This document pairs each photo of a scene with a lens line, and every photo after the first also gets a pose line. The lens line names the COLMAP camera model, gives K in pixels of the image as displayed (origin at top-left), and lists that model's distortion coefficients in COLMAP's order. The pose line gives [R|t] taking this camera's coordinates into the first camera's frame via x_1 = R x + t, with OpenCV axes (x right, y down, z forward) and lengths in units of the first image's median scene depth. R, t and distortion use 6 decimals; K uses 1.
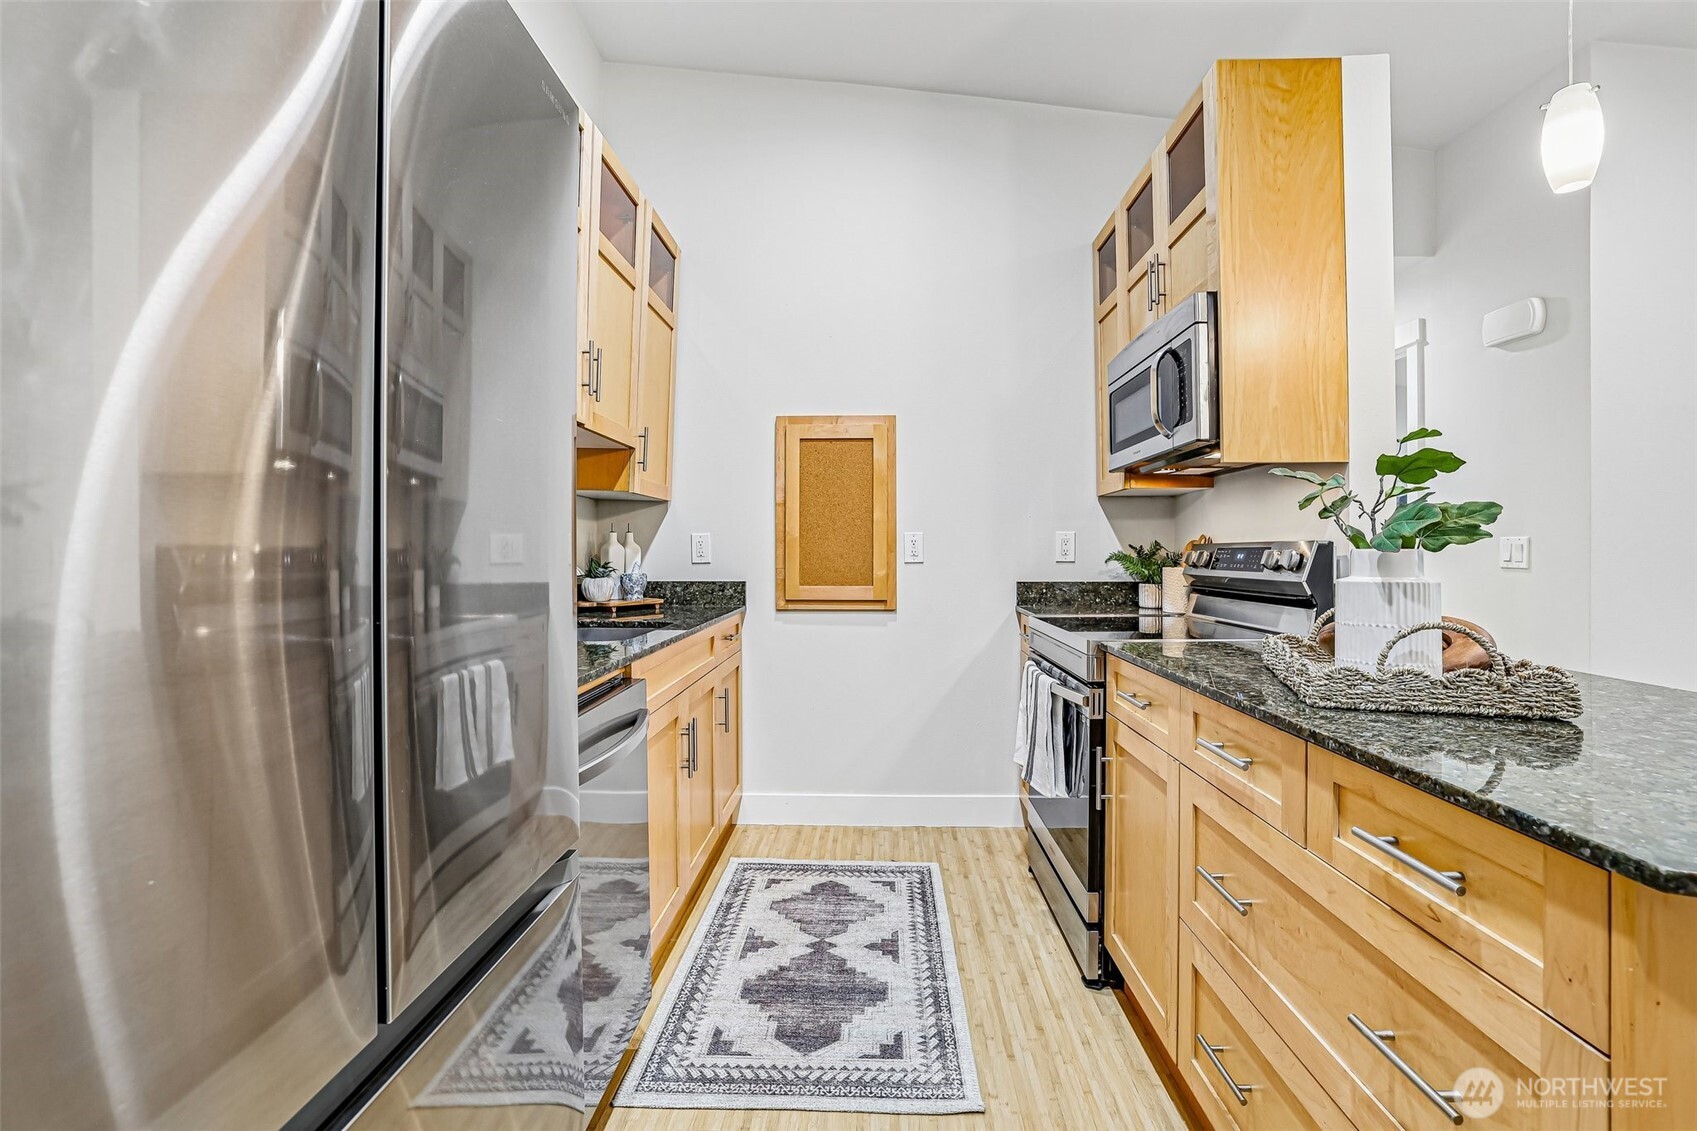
lens RADIAL K [[713.7, 0, 846.2], [0, 713.7, 552.4], [0, 0, 1]] dist [-0.046043, 0.014290]
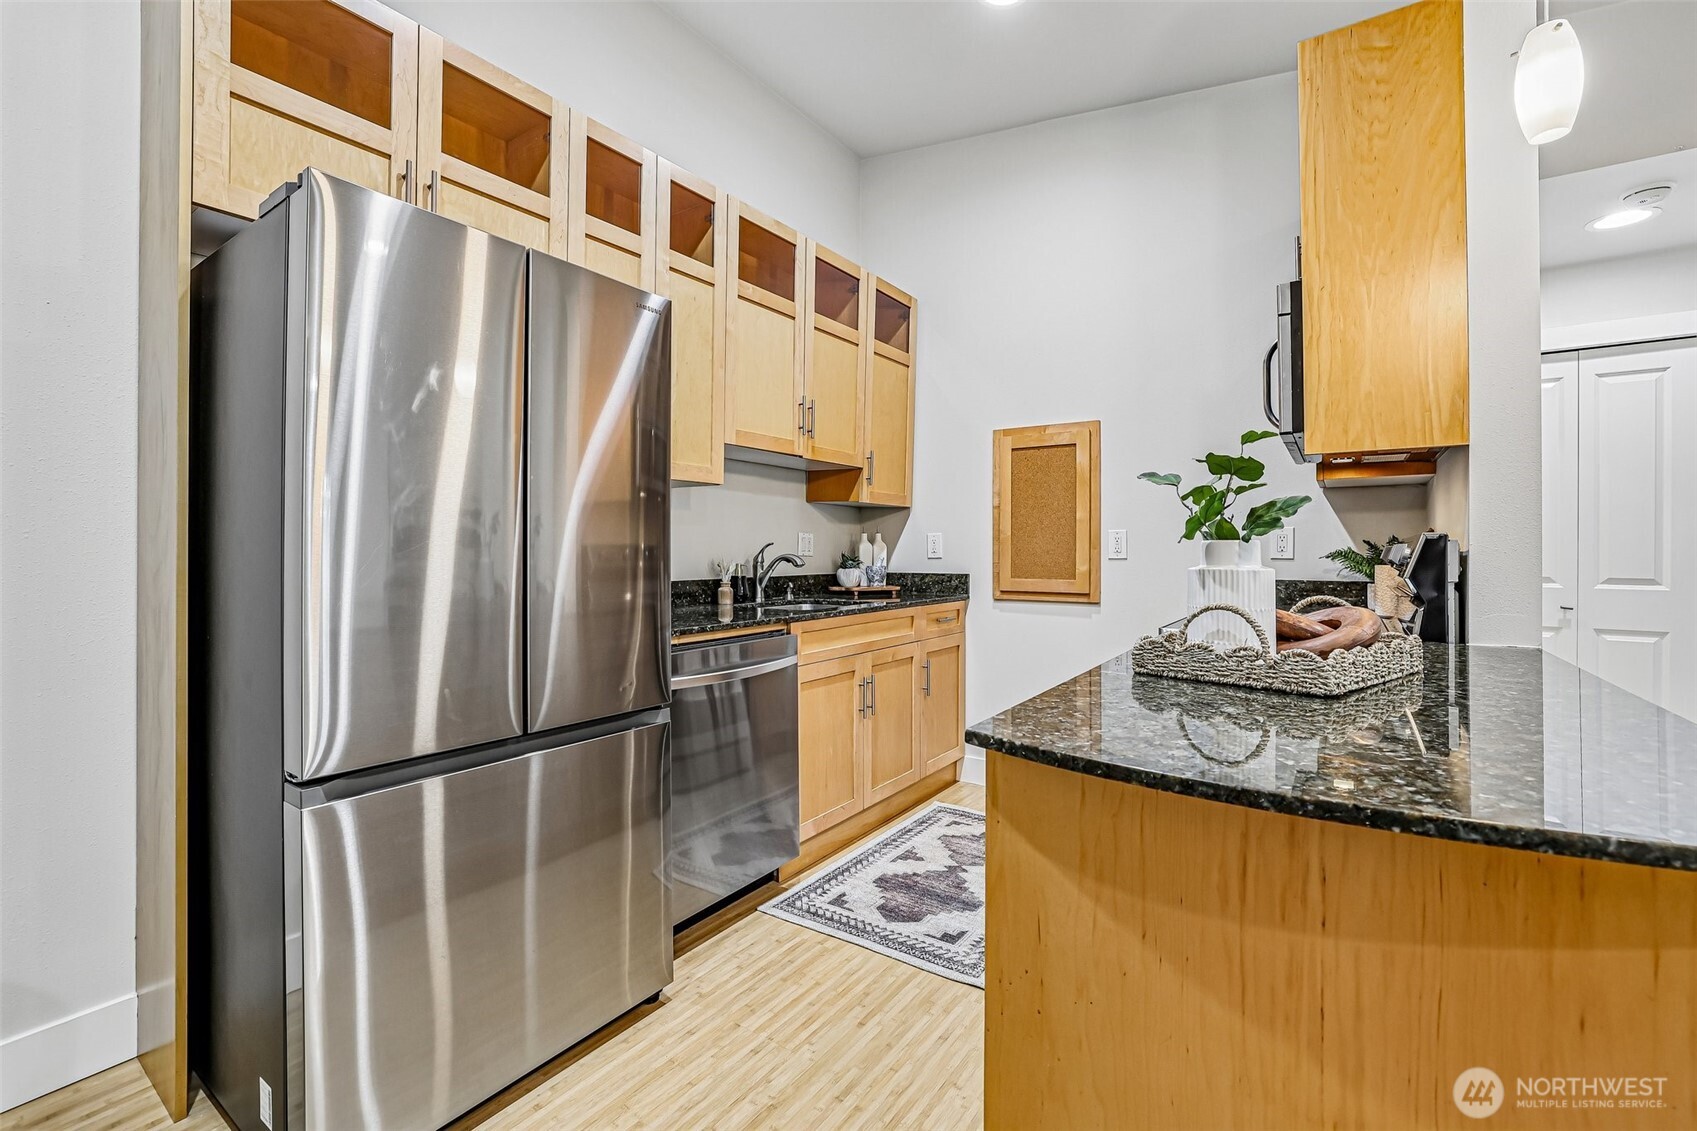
lens RADIAL K [[729.5, 0, 847.1], [0, 729.5, 551.4], [0, 0, 1]] dist [-0.048023, 0.015719]
pose [[0.843732, 0.000305, -0.536765, 0.476852], [-0.001315, 0.999998, -0.001499, 0.008308], [0.536763, 0.001971, 0.843731, -0.161902]]
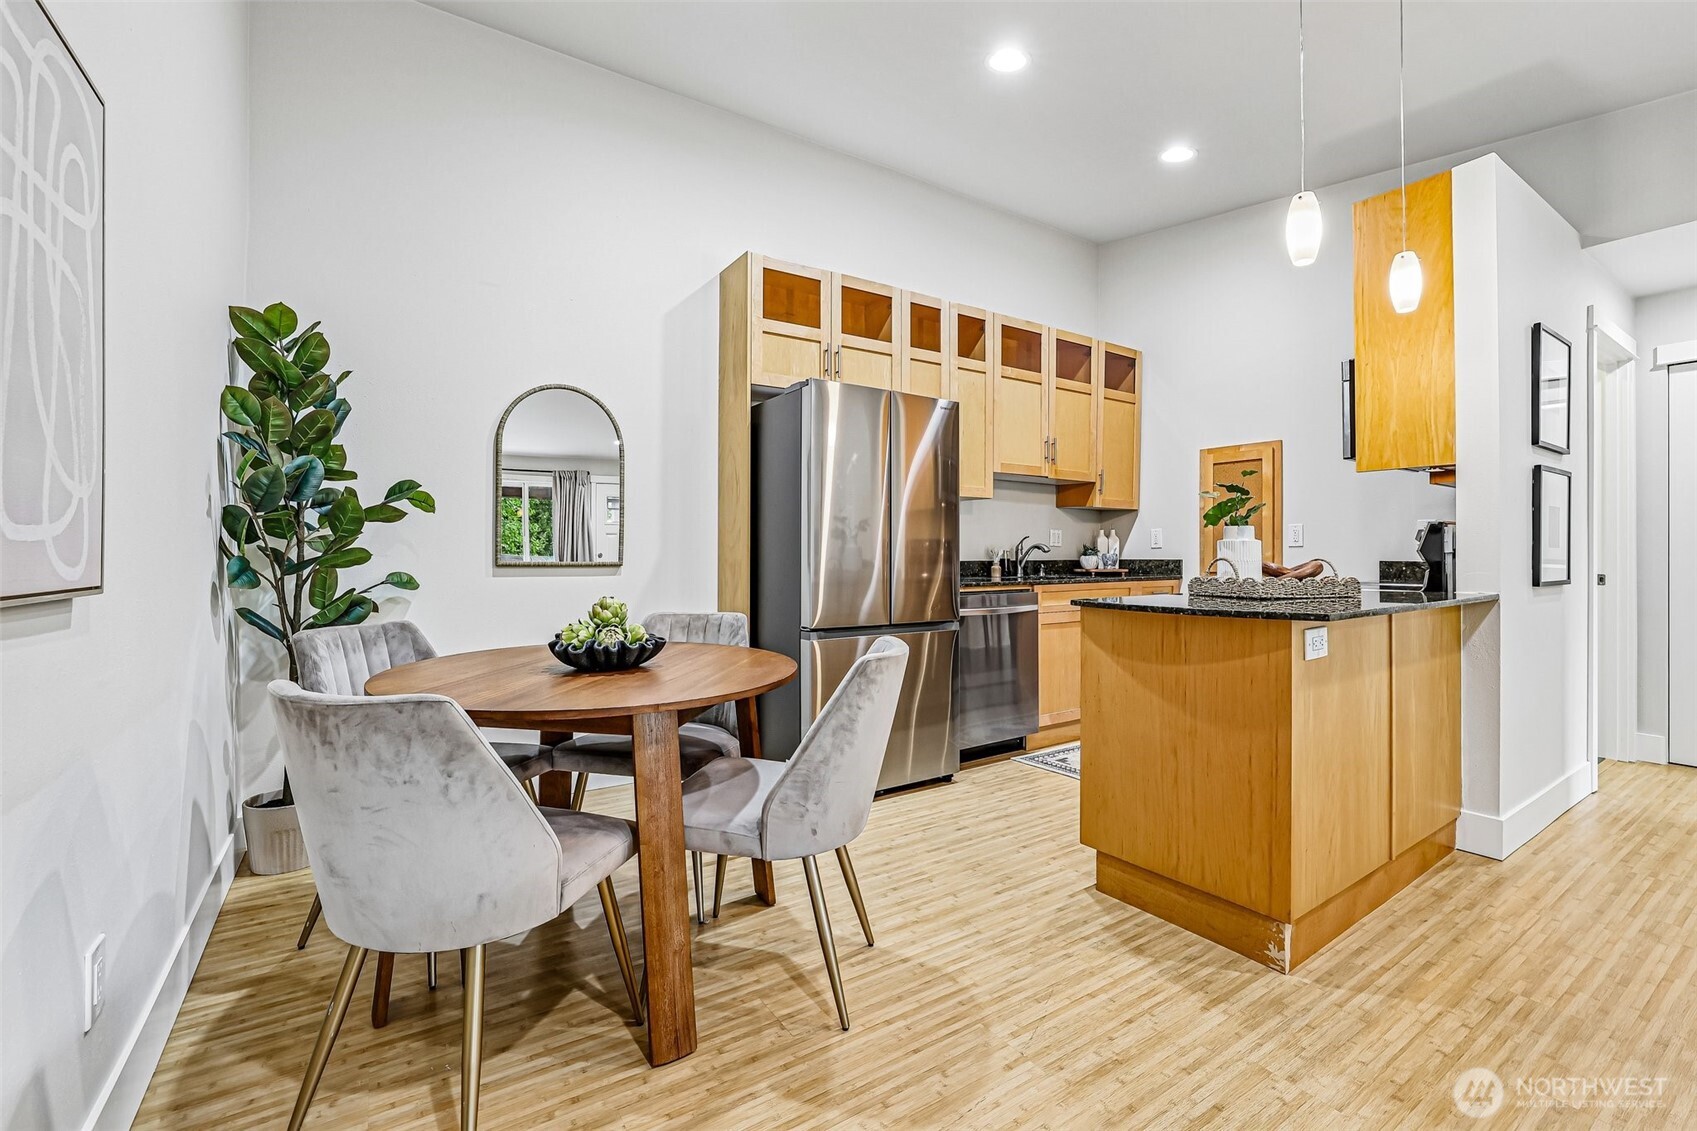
lens RADIAL K [[739.2, 0, 867.2], [0, 739.2, 549.0], [0, 0, 1]] dist [-0.049029, 0.014966]
pose [[0.596023, -0.006436, -0.802941, 1.035918], [-0.001865, 0.999954, -0.009400, 0.048545], [0.802965, 0.007100, 0.595984, -0.691737]]
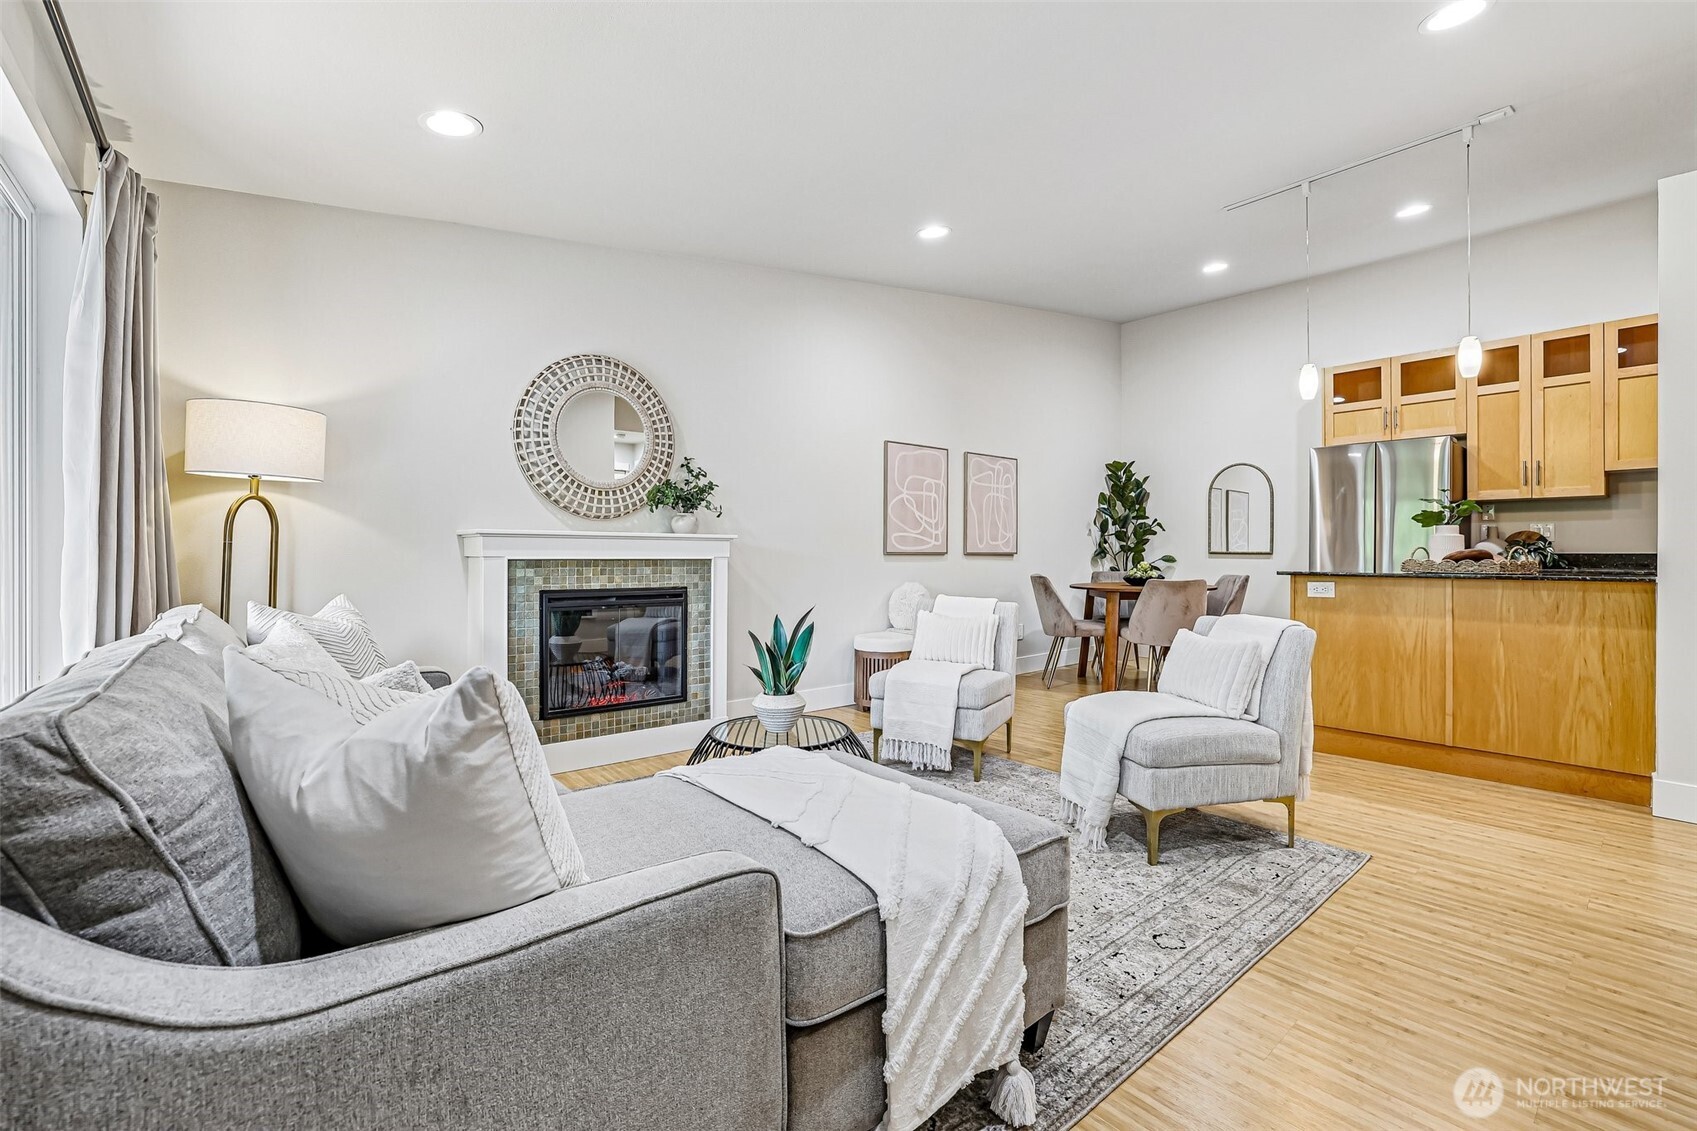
lens RADIAL K [[729.5, 0, 847.1], [0, 729.5, 551.4], [0, 0, 1]] dist [-0.048023, 0.015719]
pose [[-0.737927, -0.005388, -0.674859, 2.720440], [-0.007963, 0.999968, 0.000723, 0.073875], [0.674834, 0.005907, -0.737946, 0.857139]]
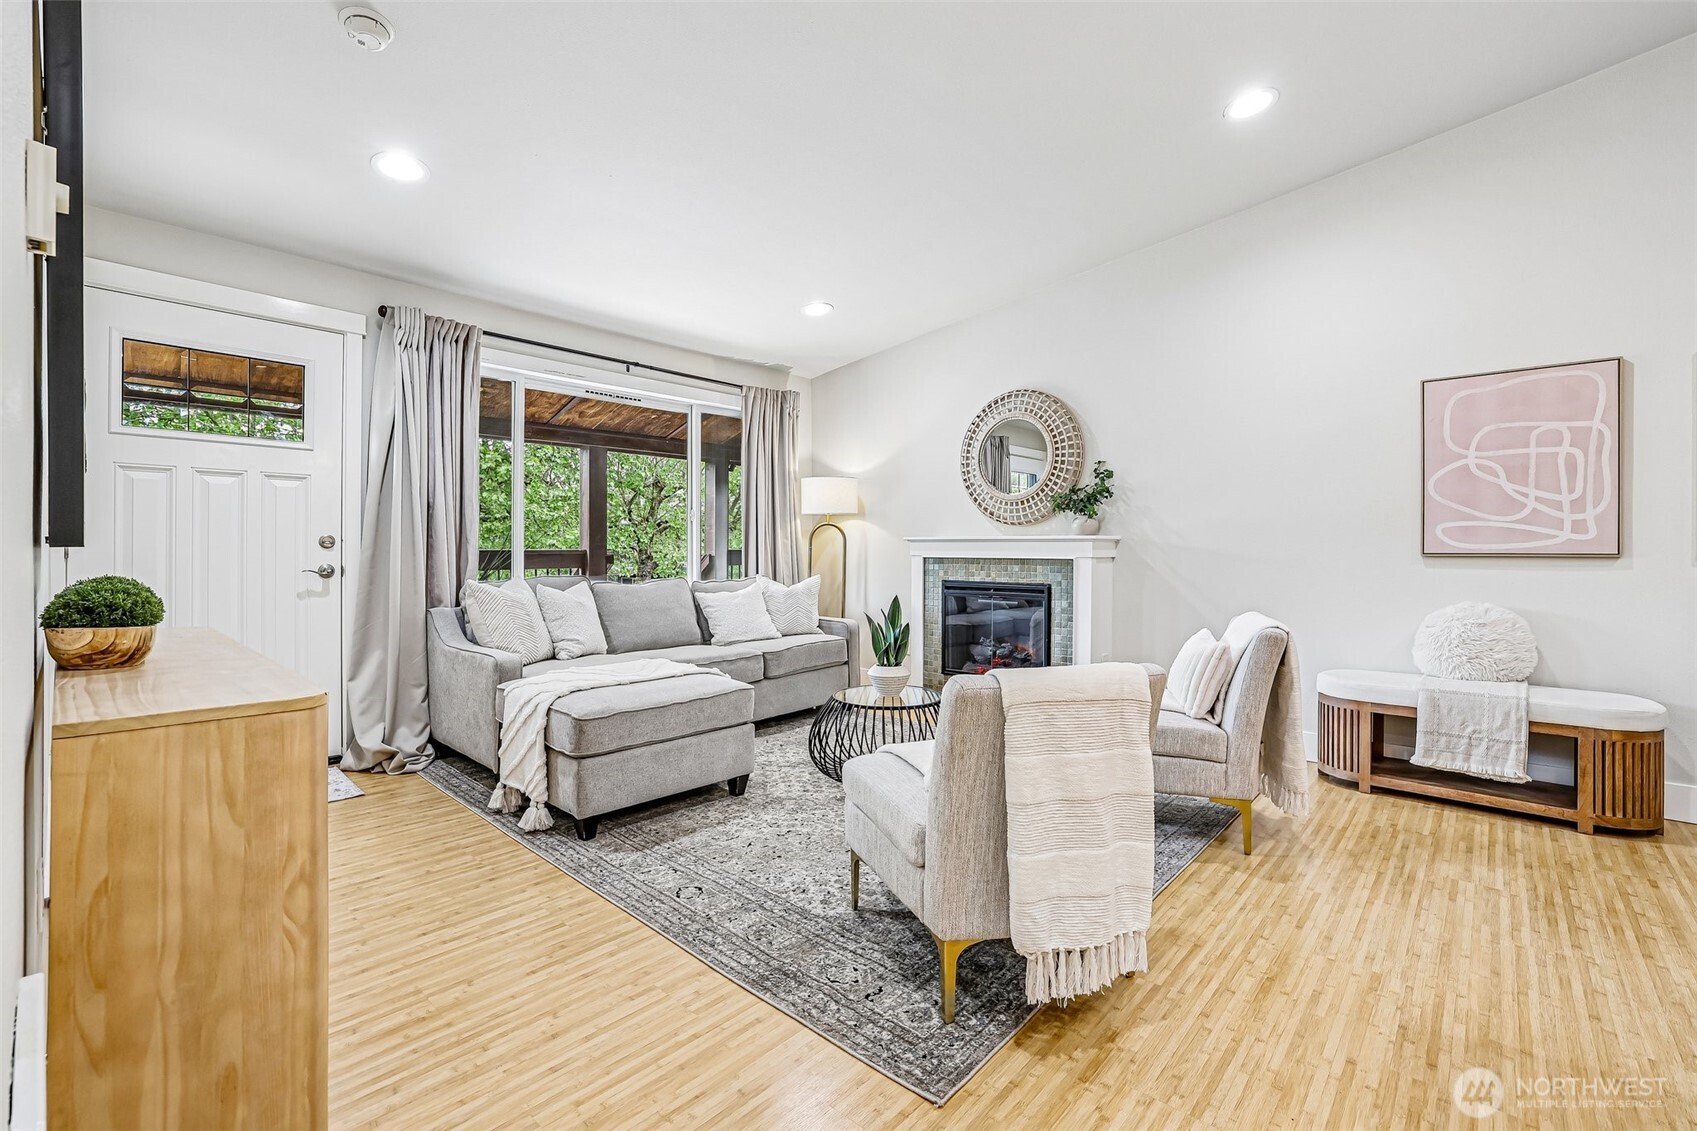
lens RADIAL K [[739.3, 0, 853.2], [0, 739.3, 550.0], [0, 0, 1]] dist [-0.048805, 0.016129]
pose [[-0.768258, -0.003501, 0.640131, 0.899298], [-0.004307, 0.999991, 0.000300, 0.075159], [-0.640126, -0.002526, -0.768266, 1.131494]]
